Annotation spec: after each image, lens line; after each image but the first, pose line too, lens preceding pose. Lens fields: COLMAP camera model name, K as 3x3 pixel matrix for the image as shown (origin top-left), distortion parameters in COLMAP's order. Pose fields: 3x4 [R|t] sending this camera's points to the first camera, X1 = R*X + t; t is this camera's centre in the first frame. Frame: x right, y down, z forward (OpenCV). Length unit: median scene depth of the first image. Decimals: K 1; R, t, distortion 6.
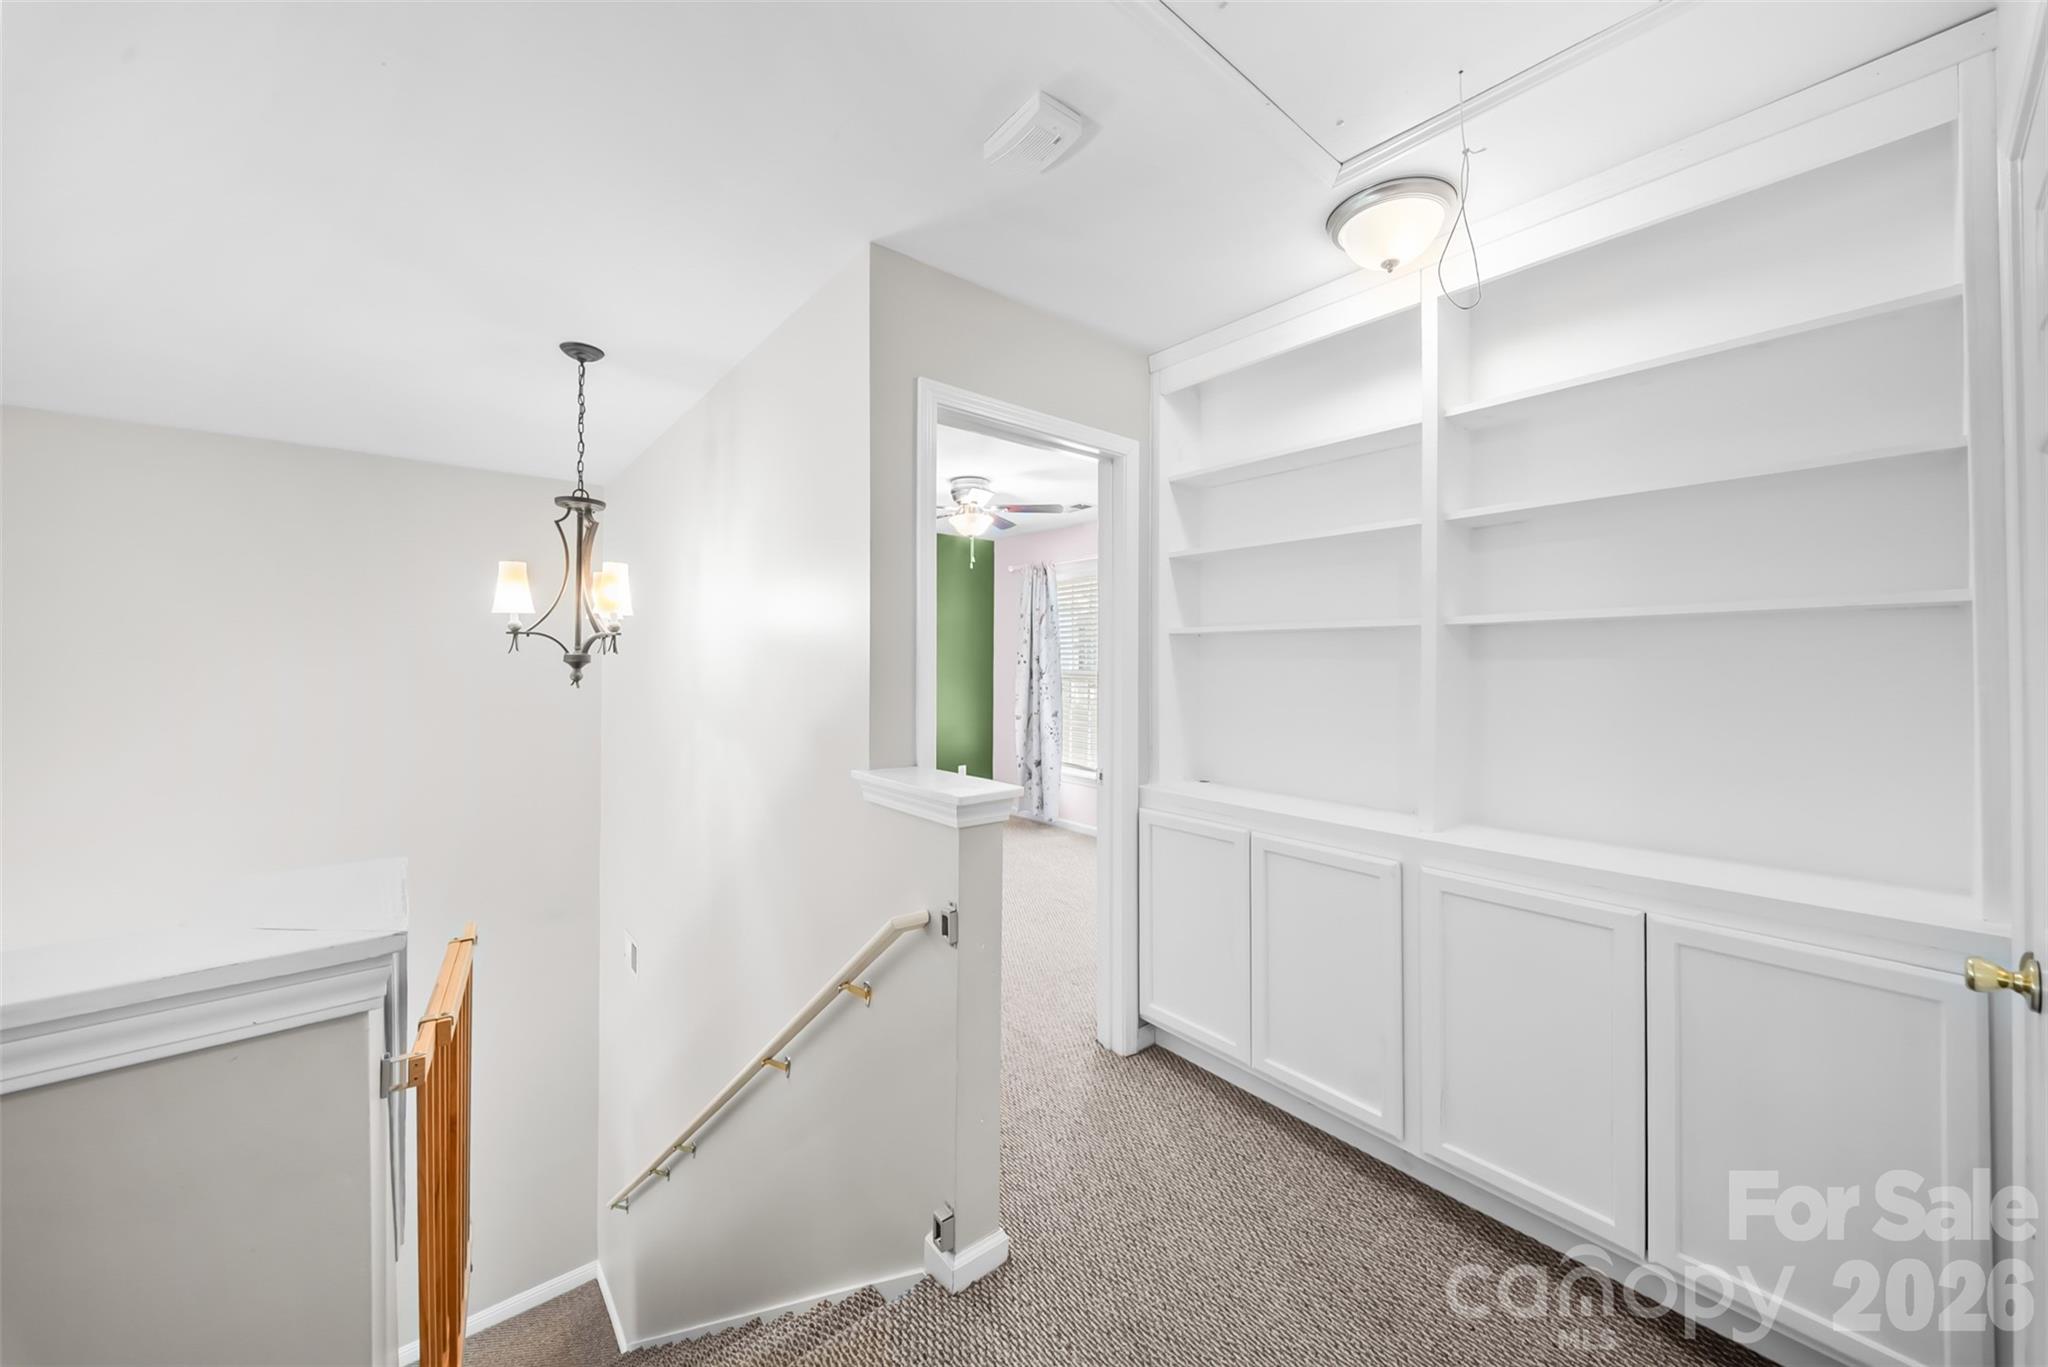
lens RADIAL K [[722.6, 0, 1022.8], [0, 722.6, 664.3], [0, 0, 1]] dist [0.004855, -0.002893]
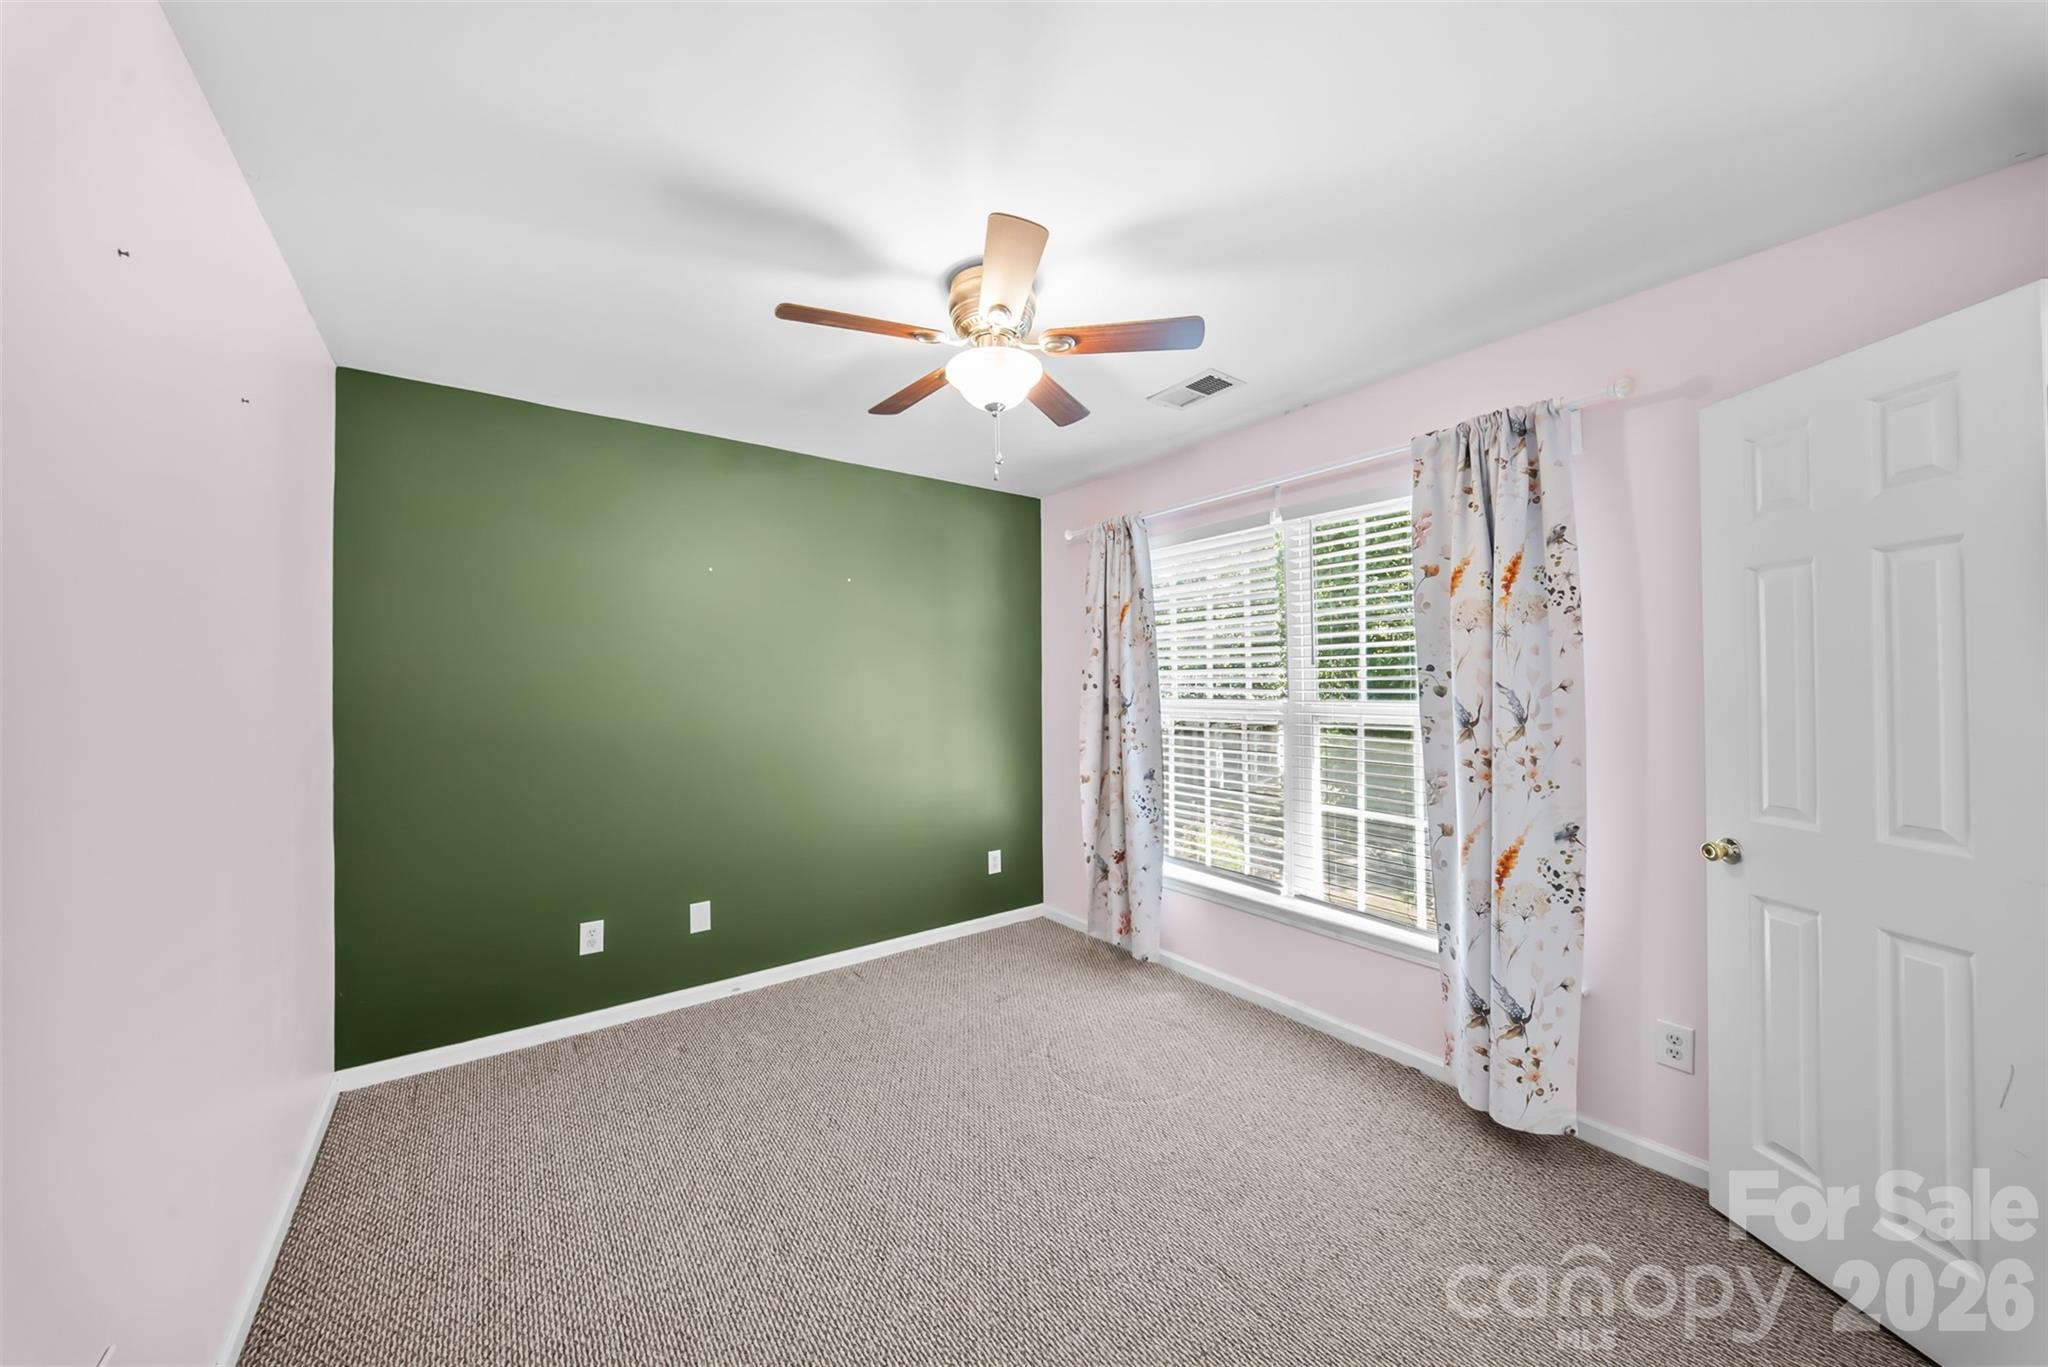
lens RADIAL K [[722.6, 0, 1024.0], [0, 722.6, 679.0], [0, 0, 1]] dist [0.004855, -0.002893]
pose [[0.998242, -0.013143, -0.057791, -0.021406], [0.012746, 0.999893, -0.007231, -0.005446], [0.057880, 0.006482, 0.998302, 0.400798]]
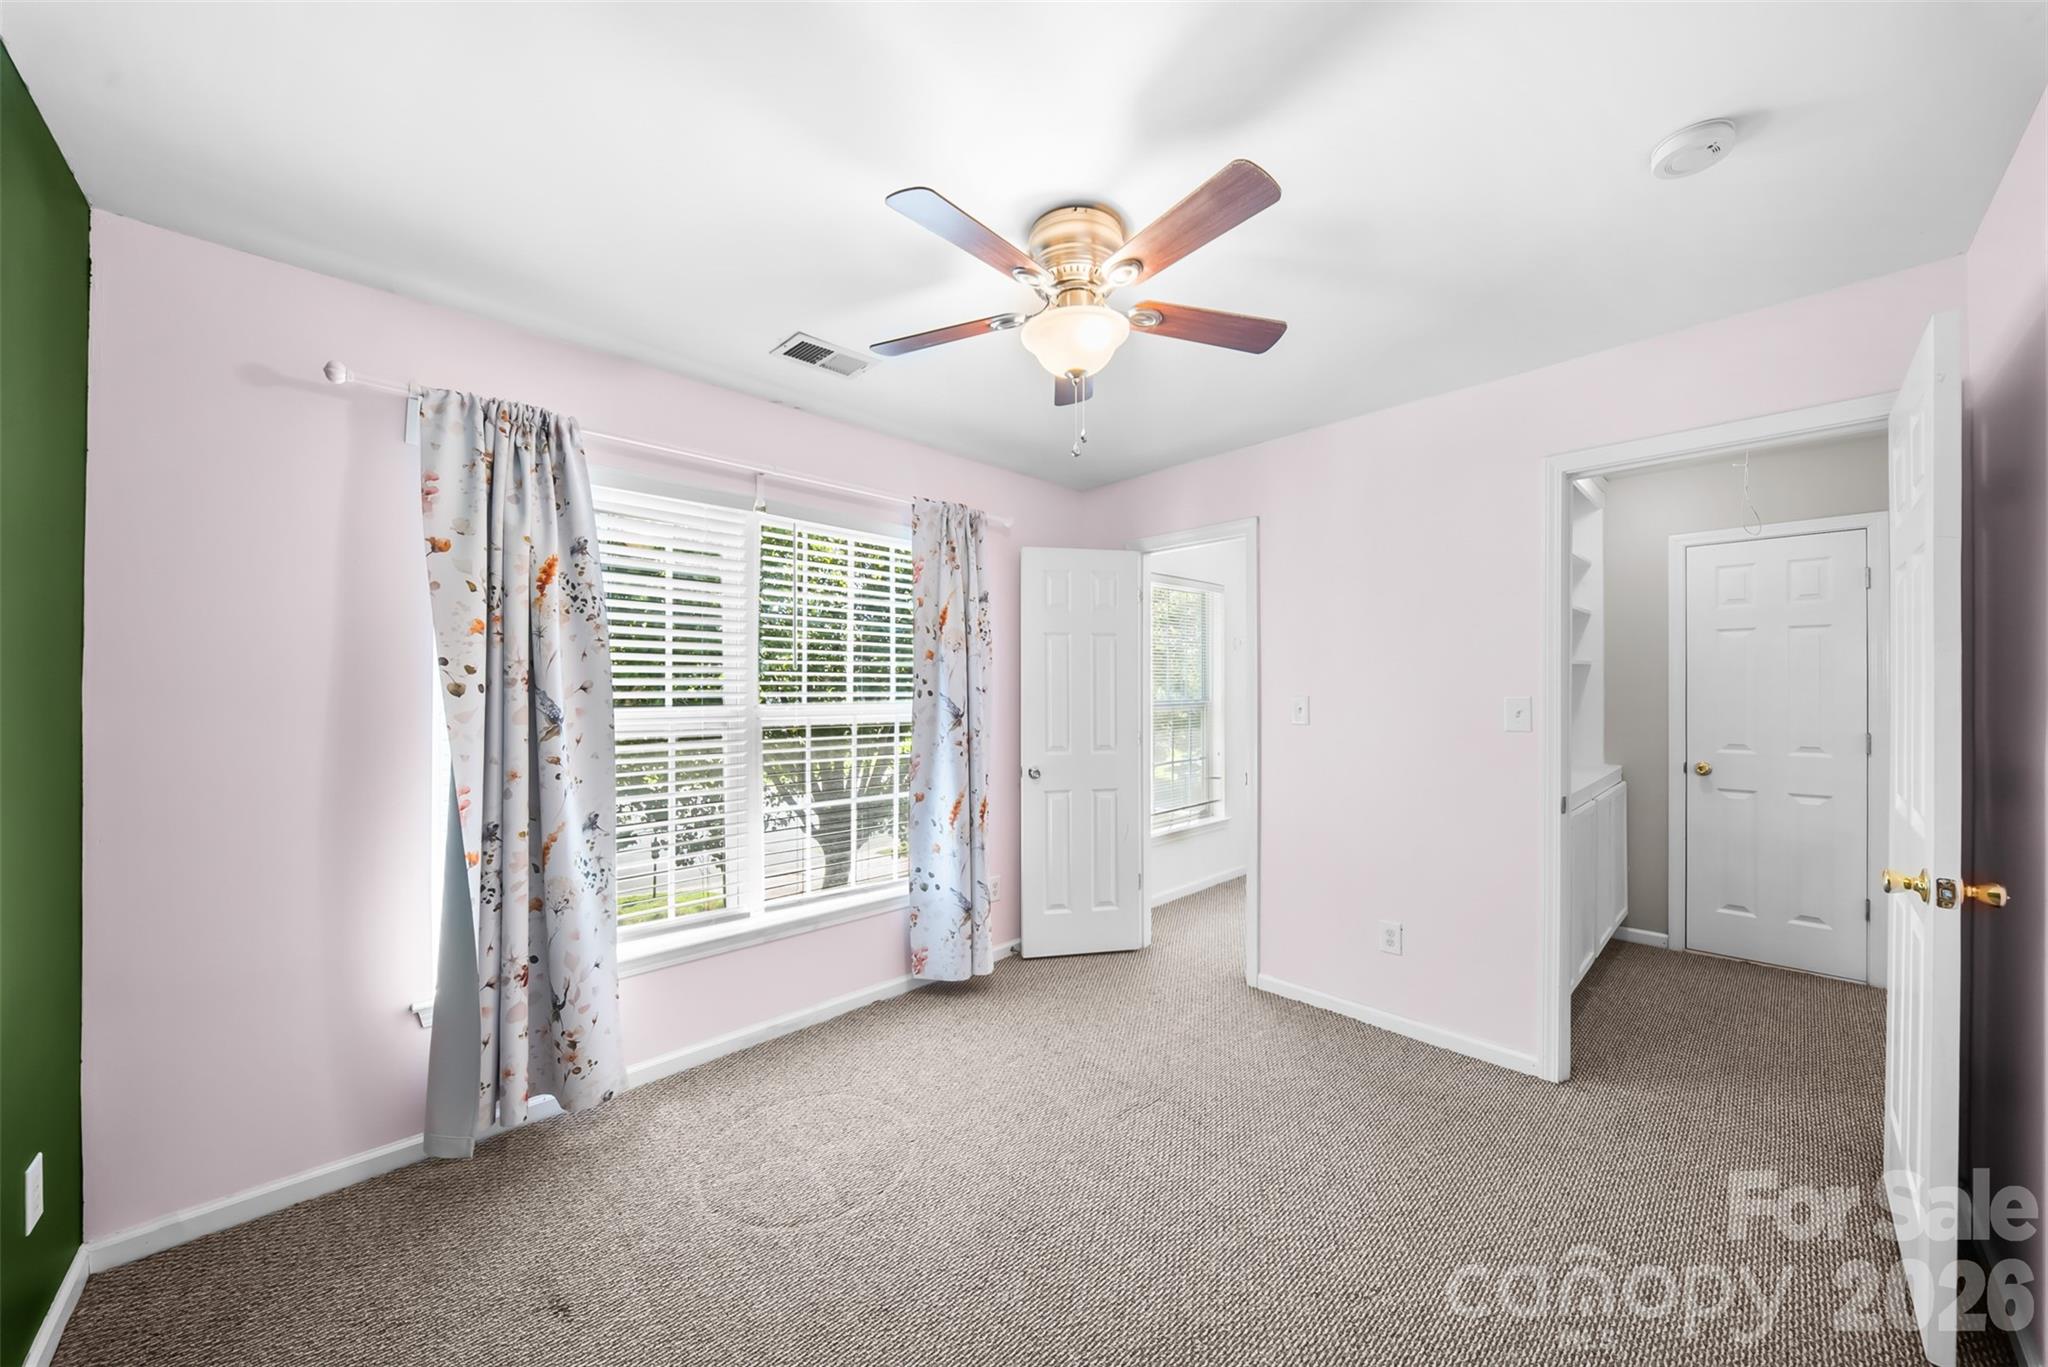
lens RADIAL K [[722.6, 0, 1030.4], [0, 722.6, 687.1], [0, 0, 1]] dist [0.004855, -0.002893]
pose [[-0.082278, -0.006356, 0.996589, -0.351746], [-0.005409, 0.999968, 0.005931, -0.007177], [-0.996595, -0.004902, -0.082310, 0.778157]]
